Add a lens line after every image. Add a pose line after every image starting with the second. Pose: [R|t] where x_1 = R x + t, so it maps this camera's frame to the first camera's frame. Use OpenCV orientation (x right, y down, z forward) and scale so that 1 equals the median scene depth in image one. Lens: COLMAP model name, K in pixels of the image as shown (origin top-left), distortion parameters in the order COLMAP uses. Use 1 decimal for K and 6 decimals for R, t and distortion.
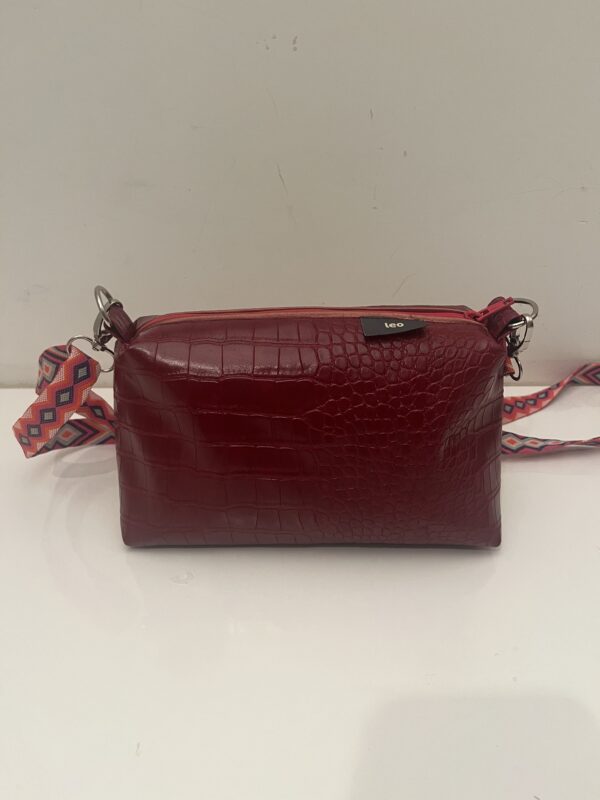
lens RADIAL K [[600.9, 0, 300.0], [0, 600.9, 400.0], [0, 0, 1]] dist [0.005043, 0.002624]
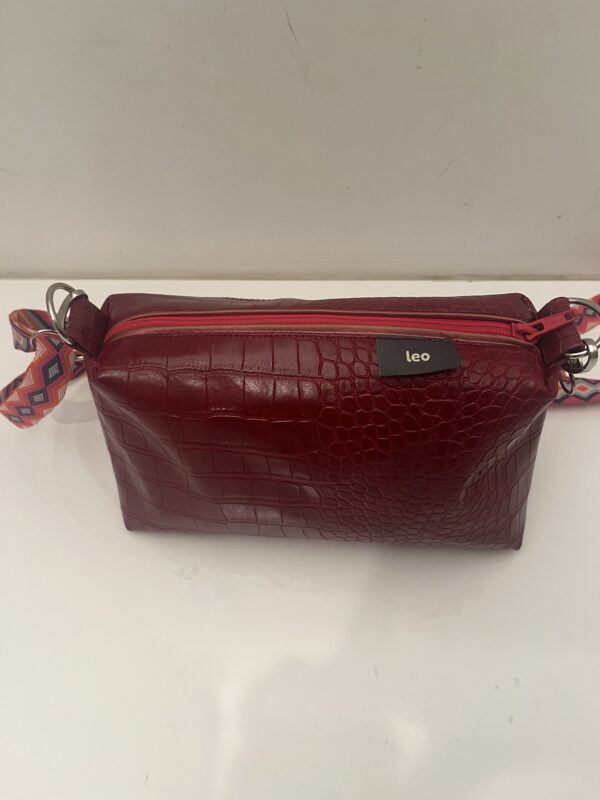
lens RADIAL K [[613.8, 0, 300.0], [0, 613.8, 400.0], [0, 0, 1]] dist [-0.010335, -0.005849]
pose [[0.997729, 0.015355, -0.065578, 0.055134], [0.011541, 0.920286, 0.391076, -0.385613], [0.066355, -0.390945, 0.918019, 0.221751]]
